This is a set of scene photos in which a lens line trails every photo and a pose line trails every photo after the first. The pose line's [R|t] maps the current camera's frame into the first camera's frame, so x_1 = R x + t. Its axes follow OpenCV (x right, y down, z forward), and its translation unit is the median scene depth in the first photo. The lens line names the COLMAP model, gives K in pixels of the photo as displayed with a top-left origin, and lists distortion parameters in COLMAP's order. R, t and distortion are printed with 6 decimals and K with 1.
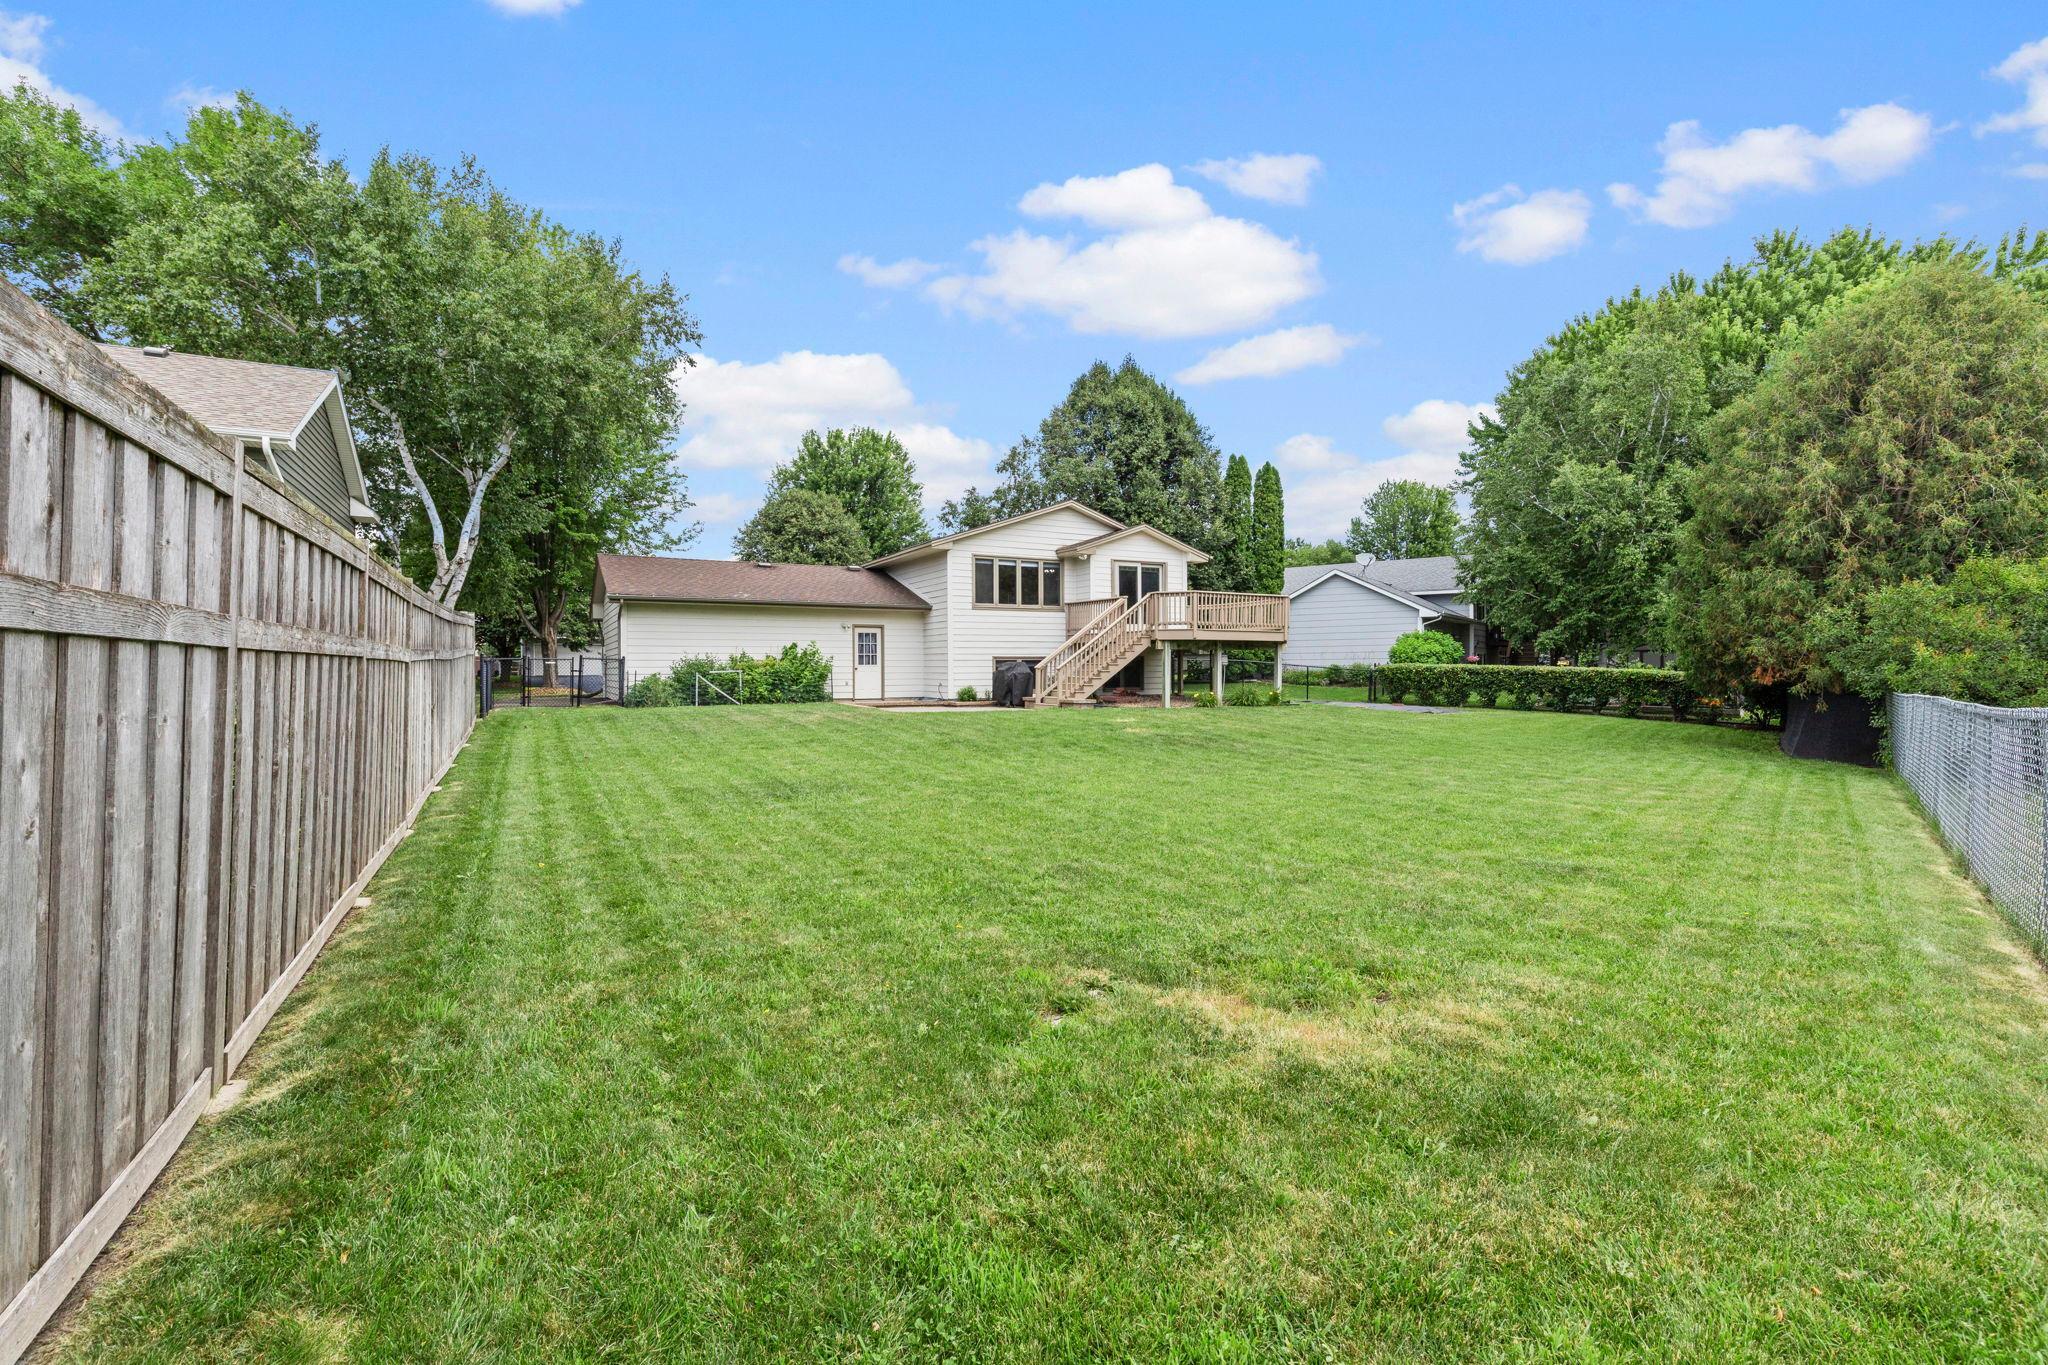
lens RADIAL K [[924.3, 0, 1035.2], [0, 924.3, 678.7], [0, 0, 1]] dist [0.003813, -0.002118]
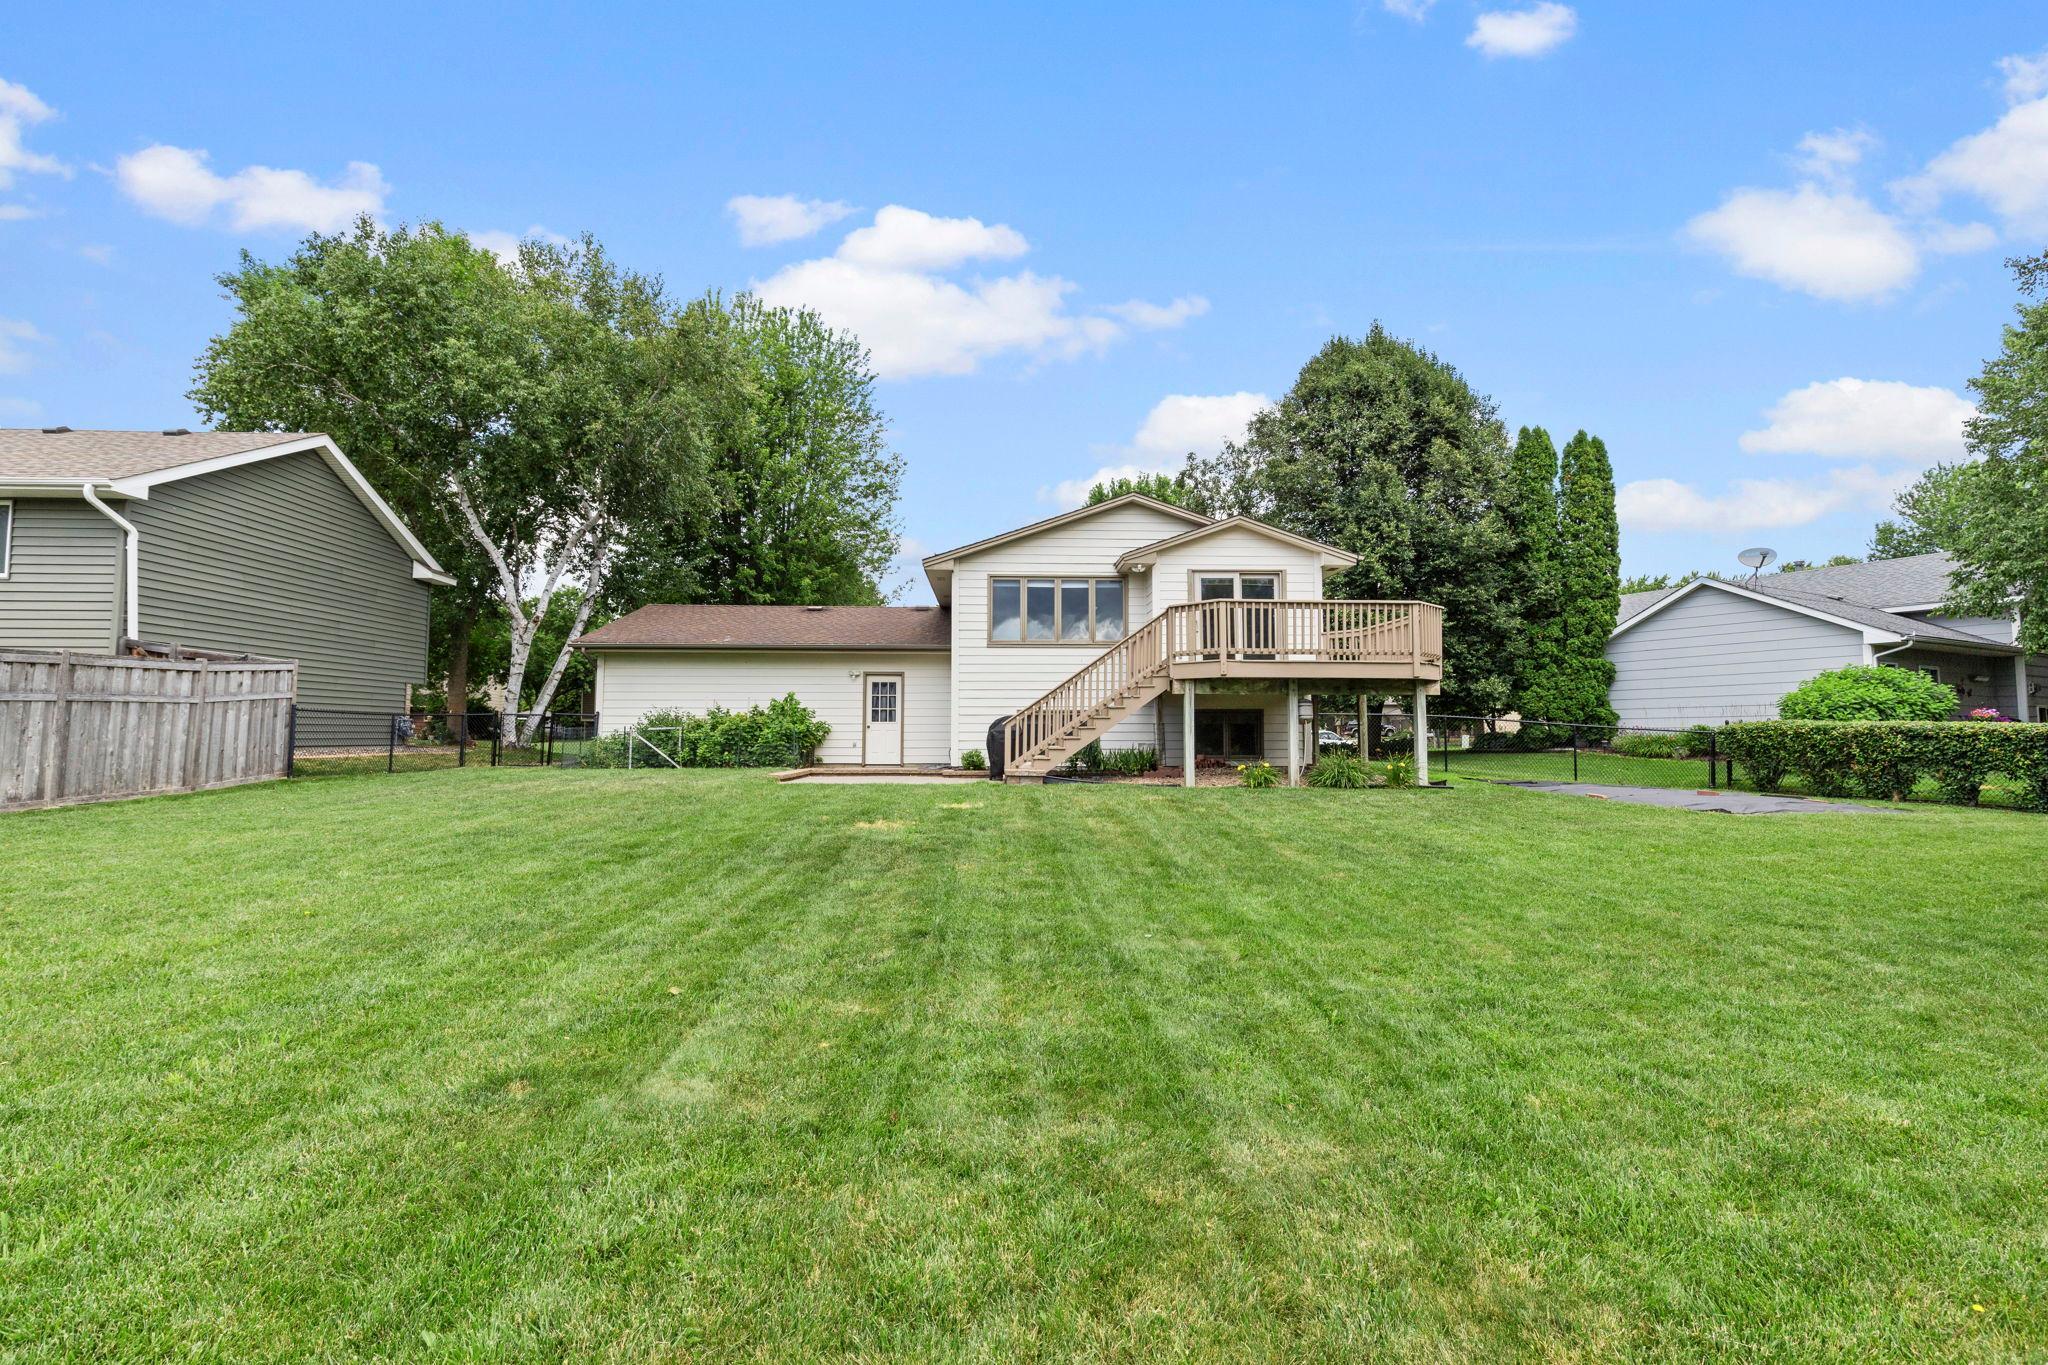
lens RADIAL K [[924.3, 0, 1025.0], [0, 924.3, 672.4], [0, 0, 1]] dist [0.003813, -0.002118]
pose [[0.893104, -0.026922, -0.449044, 0.238014], [-0.009504, 0.996856, -0.078667, 0.003364], [0.449750, 0.074526, 0.890040, 0.277371]]
